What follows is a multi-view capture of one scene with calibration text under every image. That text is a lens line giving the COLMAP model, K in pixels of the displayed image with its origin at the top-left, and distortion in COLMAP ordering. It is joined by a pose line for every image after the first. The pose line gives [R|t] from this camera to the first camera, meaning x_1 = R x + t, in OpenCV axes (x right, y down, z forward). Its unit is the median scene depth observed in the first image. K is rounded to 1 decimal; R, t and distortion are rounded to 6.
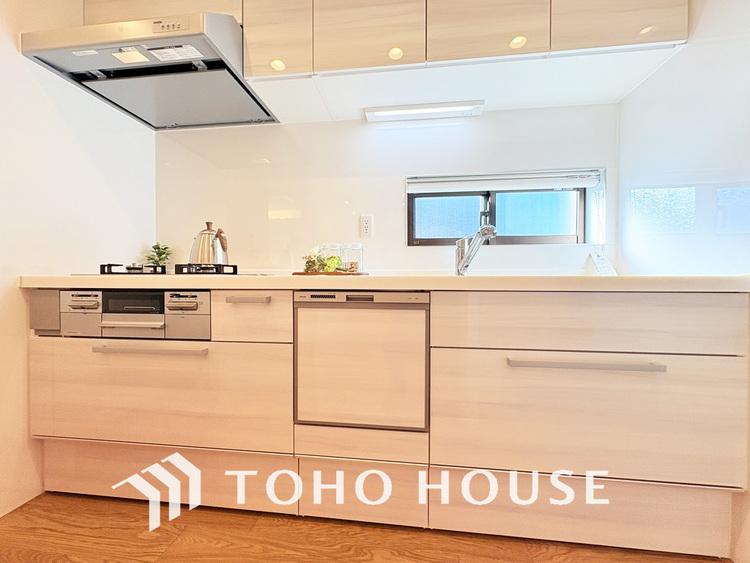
lens RADIAL K [[299.2, 0, 375.5], [0, 299.2, 282.6], [0, 0, 1]] dist [-0.001761, -0.000013]
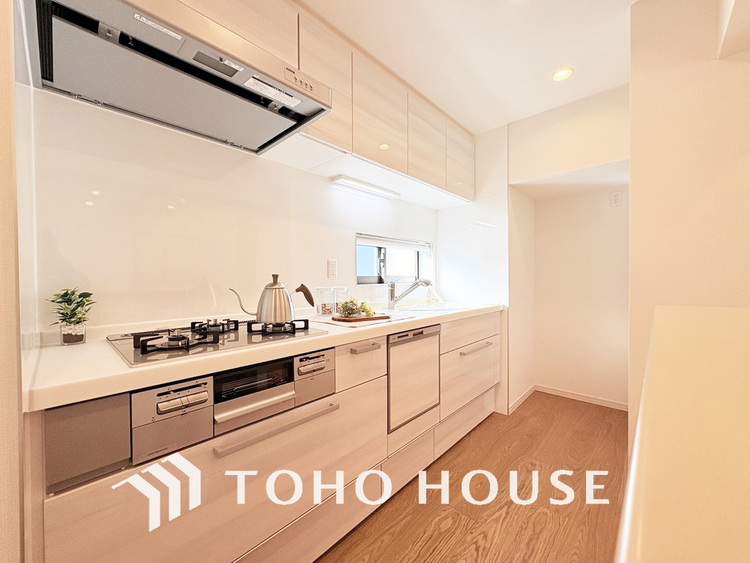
lens RADIAL K [[299.2, 0, 378.5], [0, 299.2, 283.2], [0, 0, 1]] dist [-0.001761, -0.000013]
pose [[0.586021, -0.017158, 0.810114, -1.305825], [0.017625, 0.999809, 0.008426, -0.206390], [-0.810104, 0.009340, 0.586211, 0.230632]]
